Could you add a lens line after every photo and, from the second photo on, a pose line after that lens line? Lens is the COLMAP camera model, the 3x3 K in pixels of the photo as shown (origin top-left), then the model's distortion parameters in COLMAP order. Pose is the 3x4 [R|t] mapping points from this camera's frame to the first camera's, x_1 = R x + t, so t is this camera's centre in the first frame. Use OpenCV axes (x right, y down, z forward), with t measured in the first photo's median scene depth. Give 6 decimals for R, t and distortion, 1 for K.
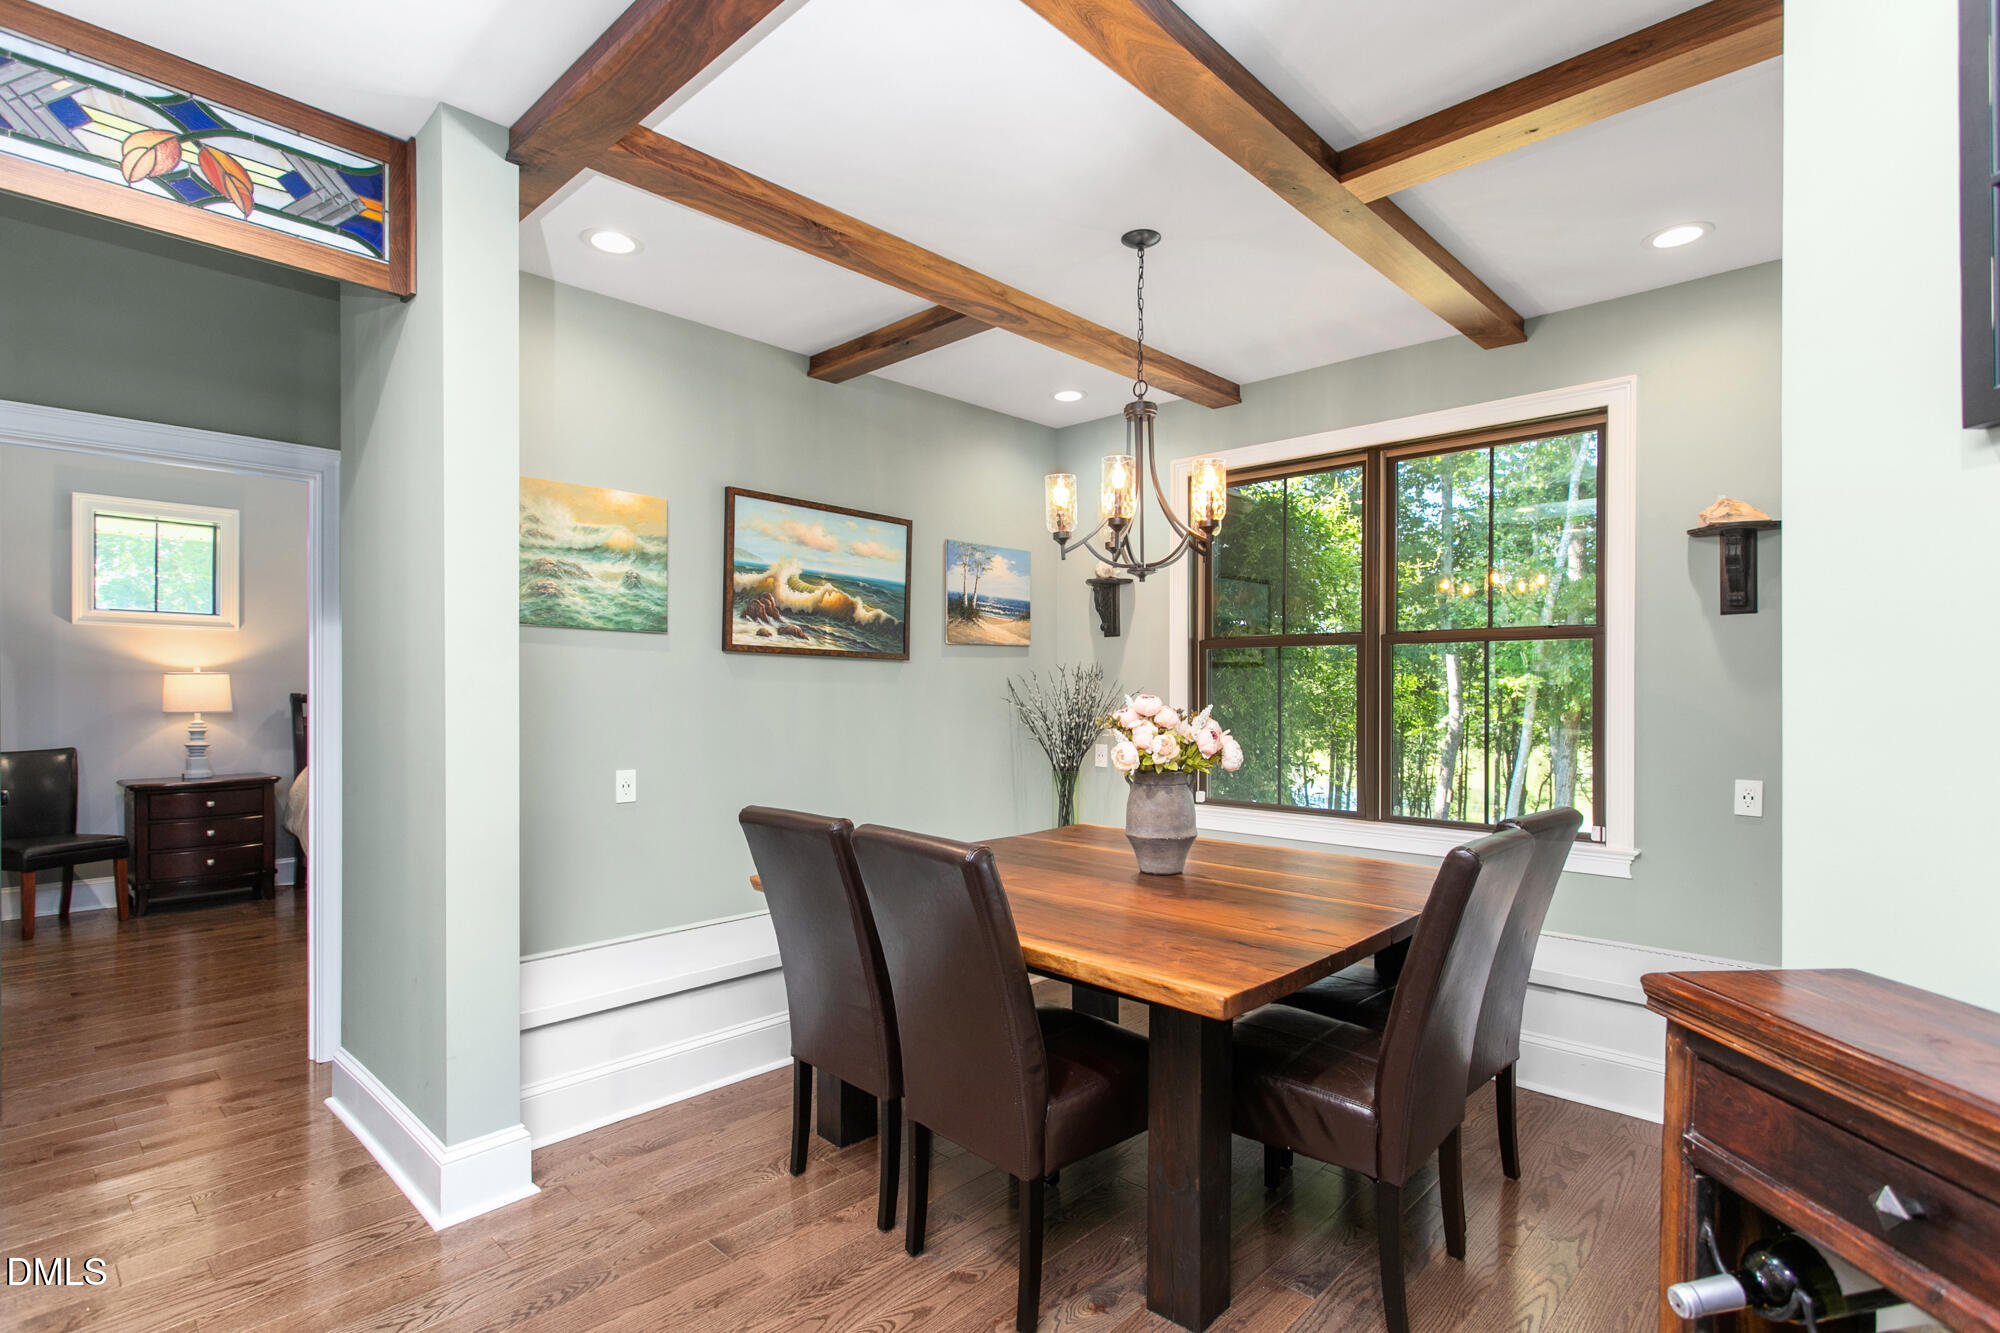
lens RADIAL K [[974.3, 0, 1038.9], [0, 974.3, 680.5], [0, 0, 1]] dist [-0.003596, 0.002337]
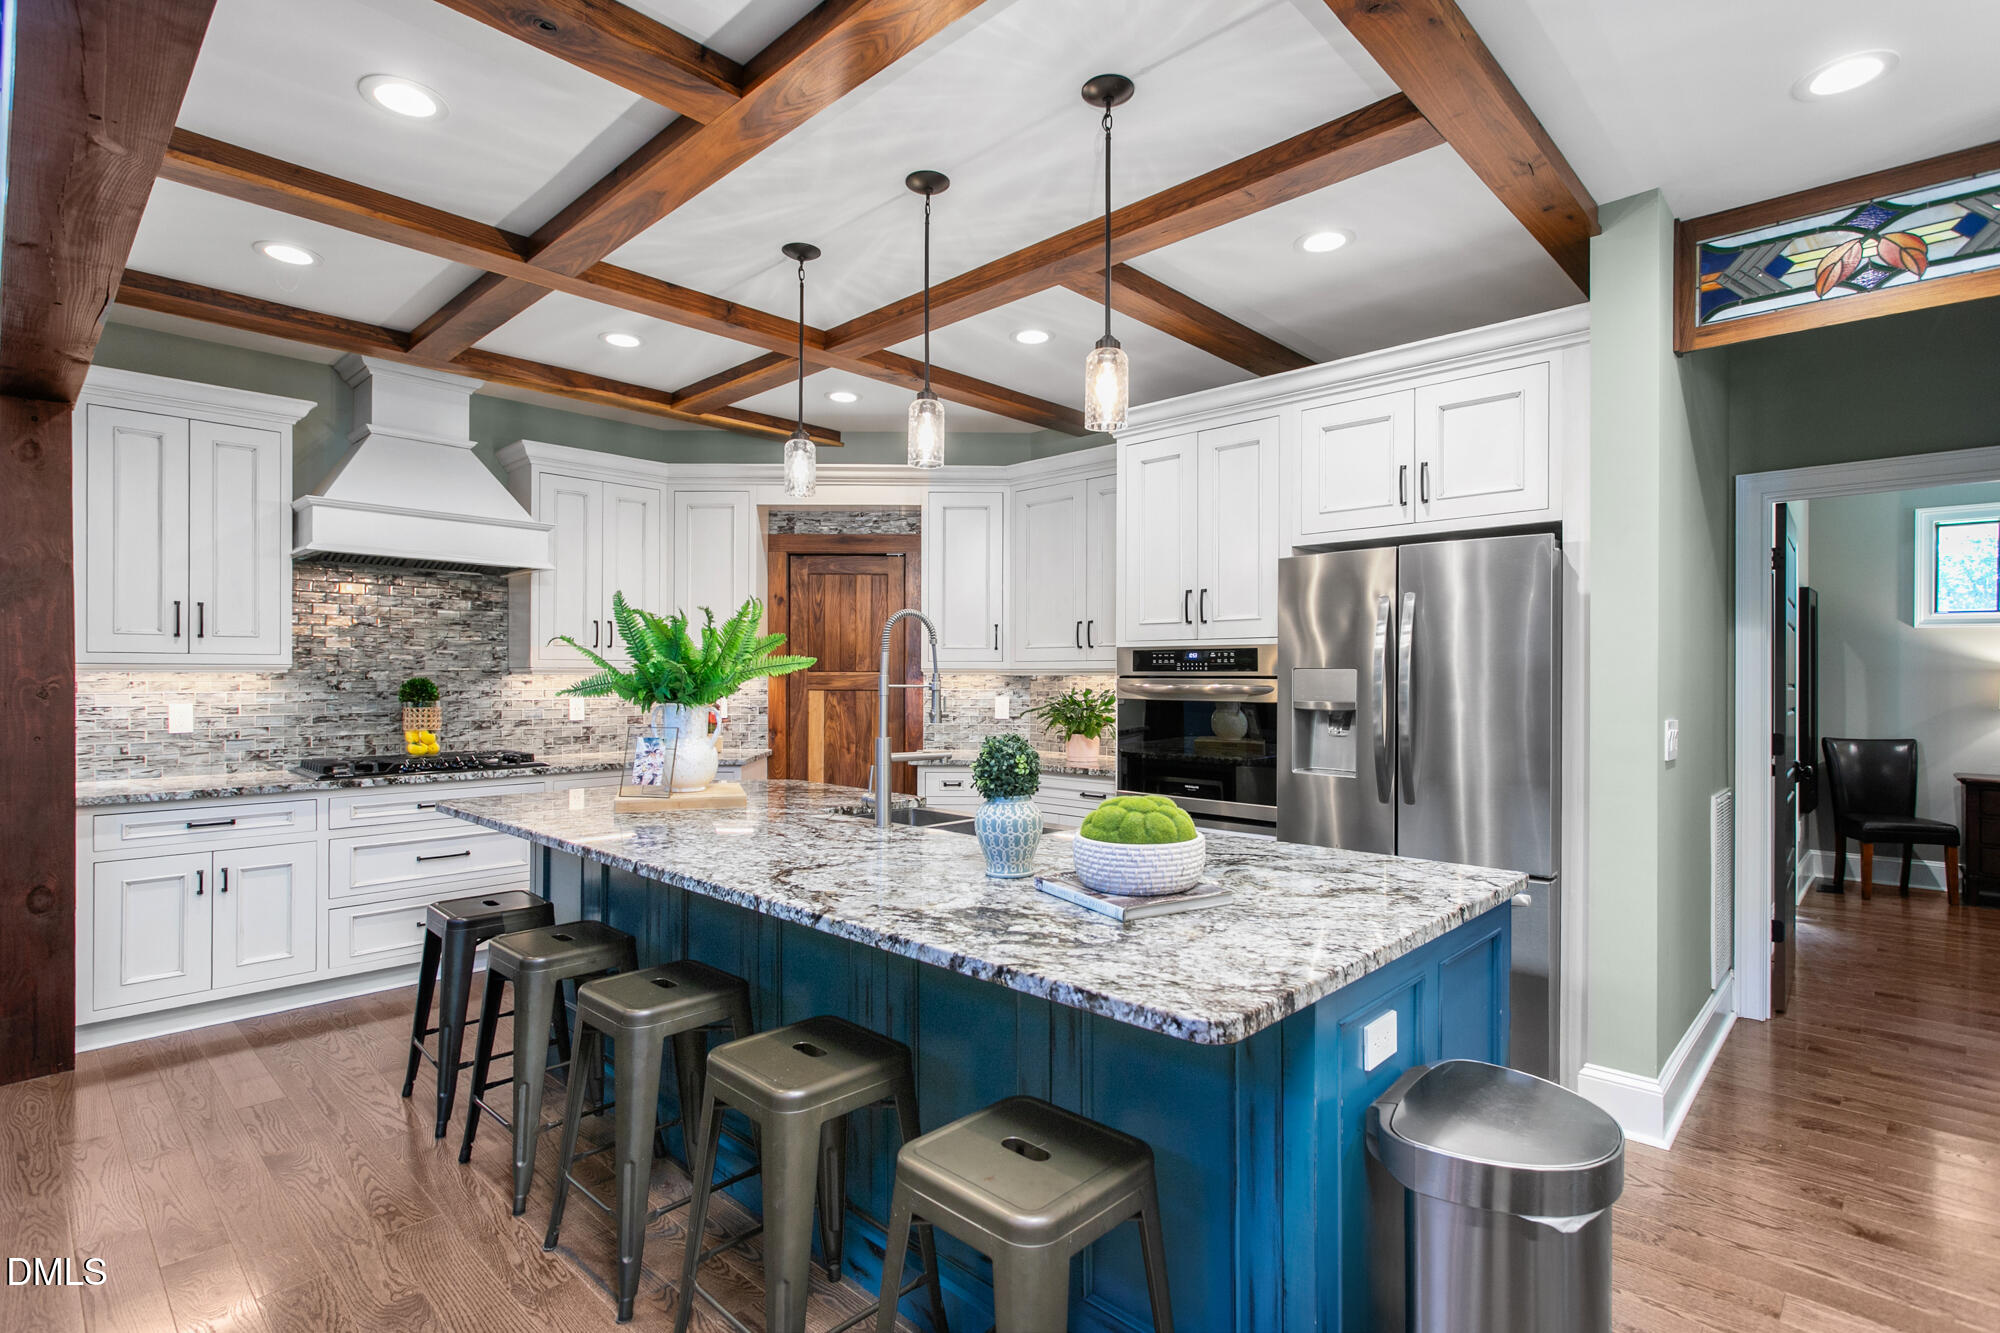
lens RADIAL K [[974.3, 0, 993.0], [0, 974.3, 674.6], [0, 0, 1]] dist [-0.003596, 0.002337]
pose [[-0.026226, 0.000889, -0.999656, 0.149027], [-0.001638, 0.999998, 0.000932, -0.004163], [0.999655, 0.001662, -0.026225, -0.024228]]
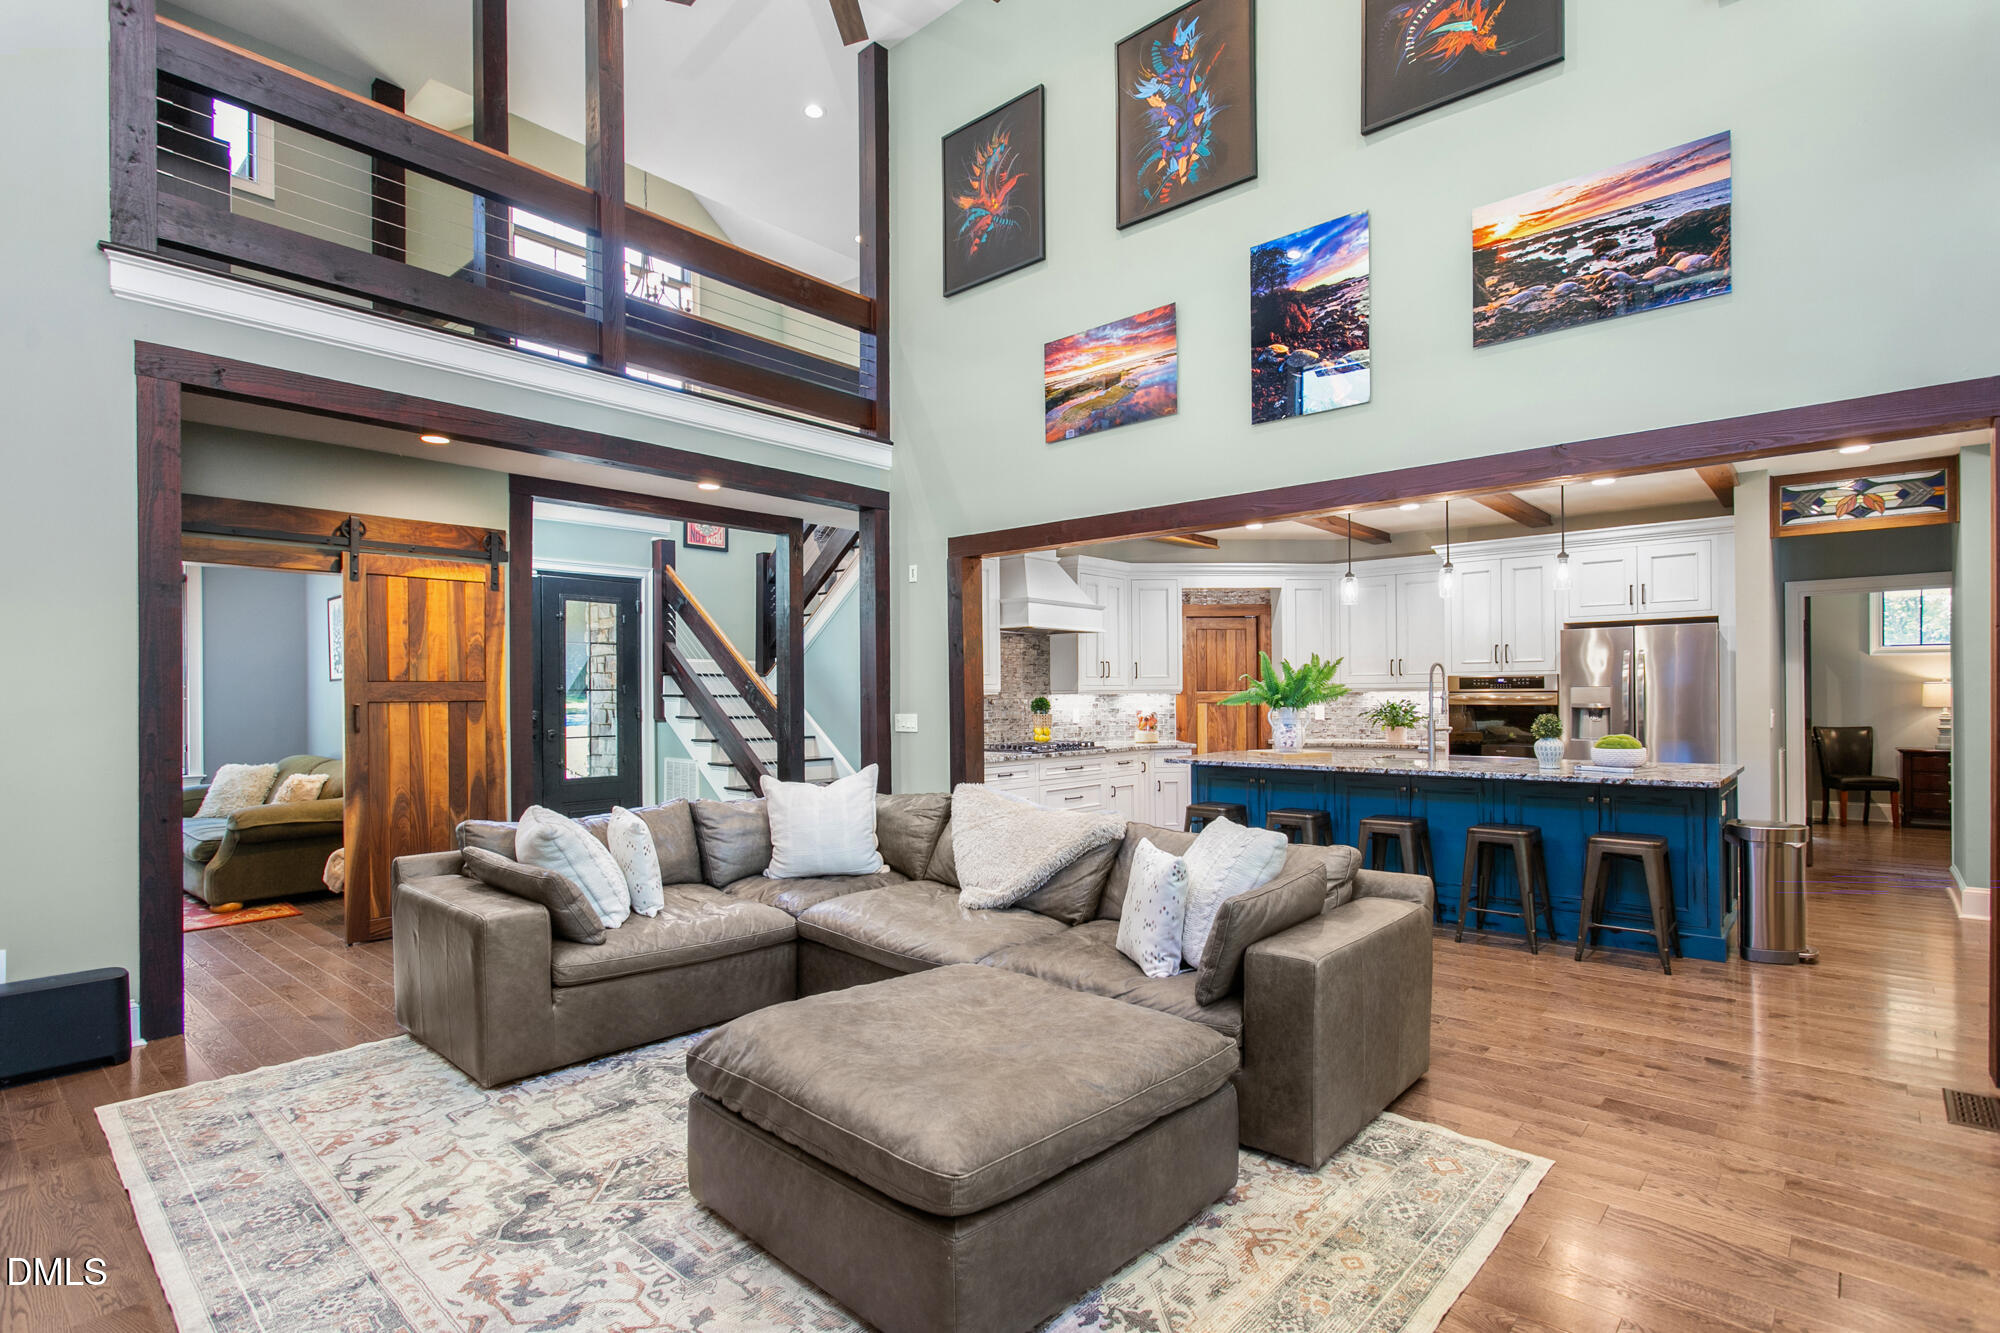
lens RADIAL K [[974.3, 0, 1001.2], [0, 974.3, 693.9], [0, 0, 1]] dist [-0.003596, 0.002337]
pose [[0.012415, 0.001970, -0.999921, 0.747532], [0.009353, 0.999954, 0.002086, -0.008370], [0.999879, -0.009378, 0.012396, -0.593139]]
